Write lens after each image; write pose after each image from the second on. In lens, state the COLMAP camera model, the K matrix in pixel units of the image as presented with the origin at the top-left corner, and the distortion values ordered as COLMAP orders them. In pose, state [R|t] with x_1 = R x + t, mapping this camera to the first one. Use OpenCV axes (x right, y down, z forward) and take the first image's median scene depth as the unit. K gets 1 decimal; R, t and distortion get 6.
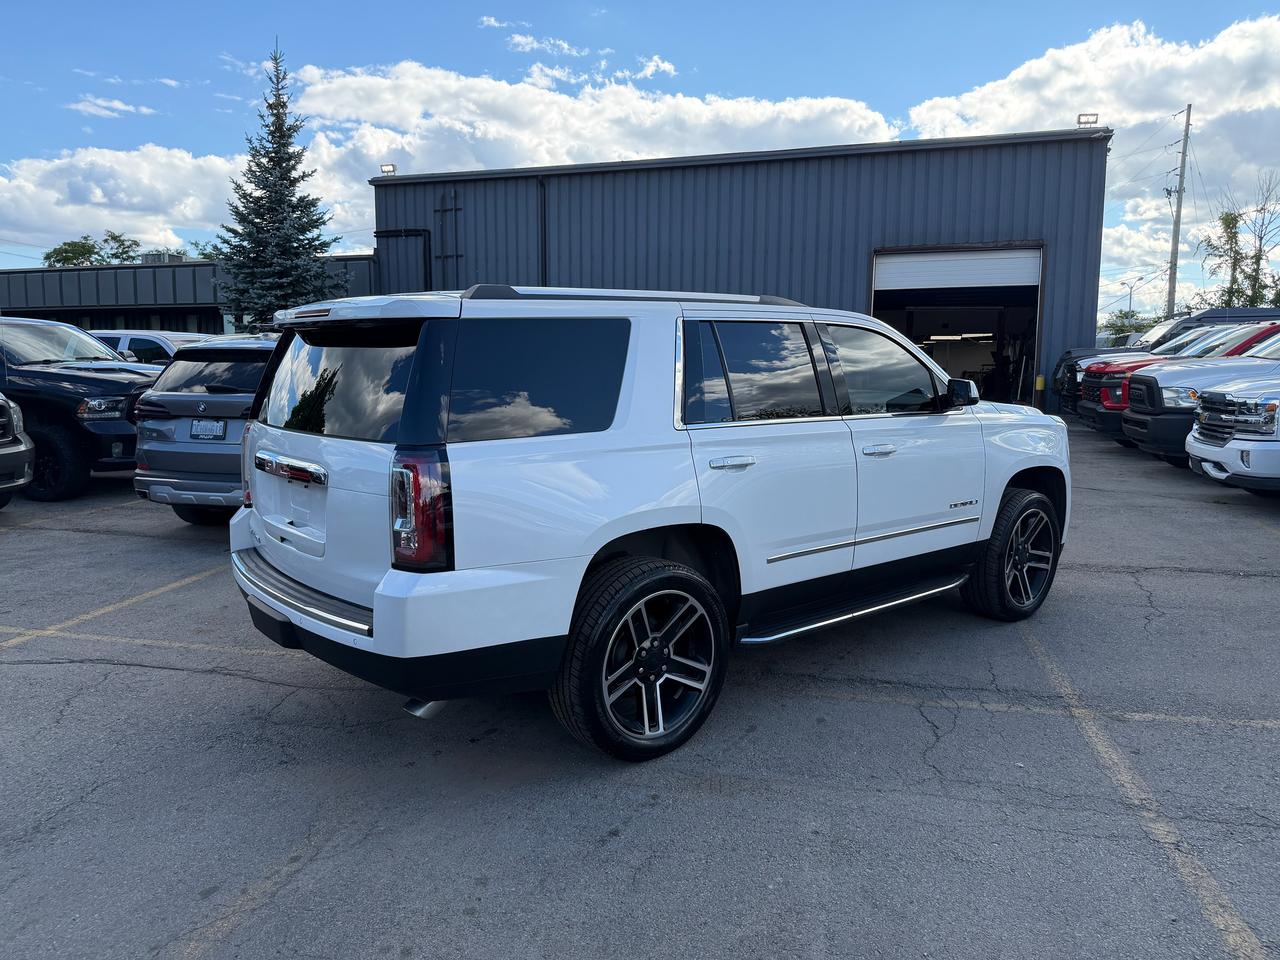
lens RADIAL K [[924.0, 0, 610.4], [0, 924.0, 486.5], [0, 0, 1]] dist [0.061197, -0.111827]
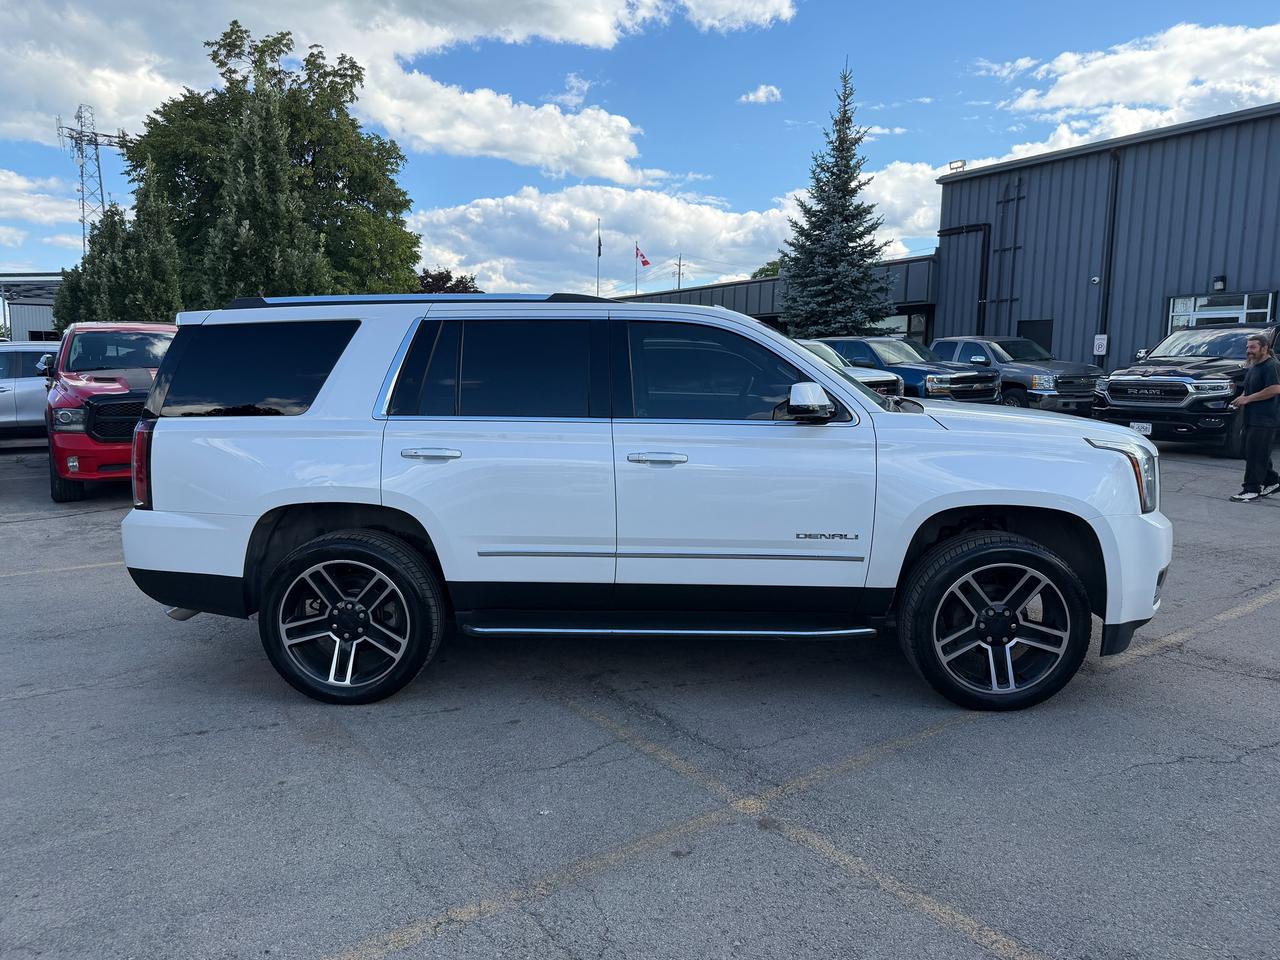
lens RADIAL K [[935.4, 0, 640.0], [0, 935.4, 480.0], [0, 0, 1]] dist [0.036584, -0.038112]
pose [[0.733947, 0.084832, -0.673888, 0.203863], [-0.093123, 0.995368, 0.023879, -0.008577], [0.672793, 0.045229, 0.738447, 0.072728]]
